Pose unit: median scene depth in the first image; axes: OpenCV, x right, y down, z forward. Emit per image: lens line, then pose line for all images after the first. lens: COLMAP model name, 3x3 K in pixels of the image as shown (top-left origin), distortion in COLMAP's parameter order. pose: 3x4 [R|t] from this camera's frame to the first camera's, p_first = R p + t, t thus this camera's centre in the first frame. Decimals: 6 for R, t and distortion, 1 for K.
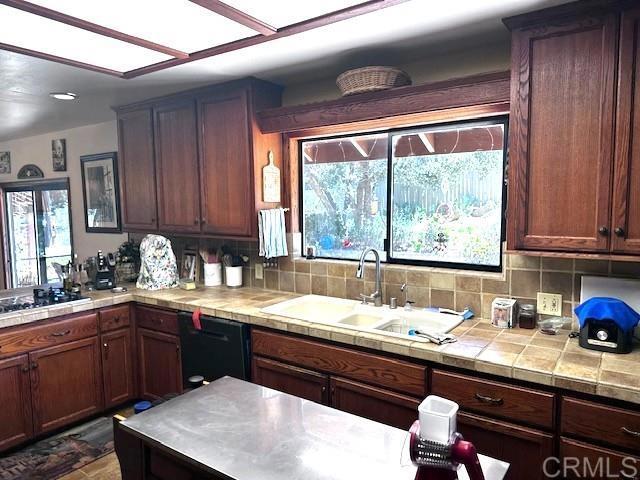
lens RADIAL K [[453.4, 0, 320.0], [0, 453.4, 240.0], [0, 0, 1]] dist [0.137541, -0.221370]
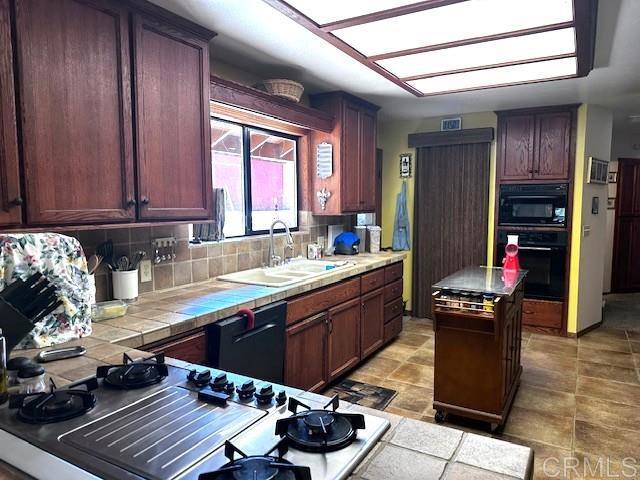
lens RADIAL K [[453.4, 0, 320.0], [0, 453.4, 240.0], [0, 0, 1]] dist [0.137541, -0.221370]
pose [[-0.091460, -0.072040, 0.993199, -1.072664], [0.089341, 0.992764, 0.080236, -0.018403], [-0.991793, 0.096072, -0.084362, 0.920422]]
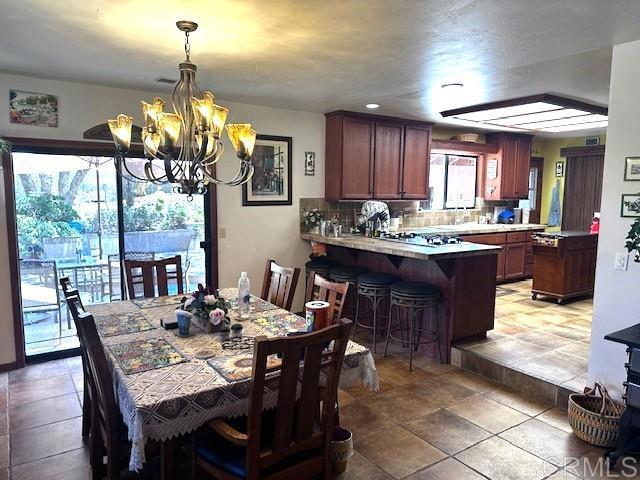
lens RADIAL K [[453.4, 0, 320.0], [0, 453.4, 240.0], [0, 0, 1]] dist [0.137541, -0.221370]
pose [[0.347313, -0.082217, 0.934138, -2.373915], [0.068845, 0.995697, 0.062038, 0.016048], [-0.935219, 0.042764, 0.351479, 0.776727]]
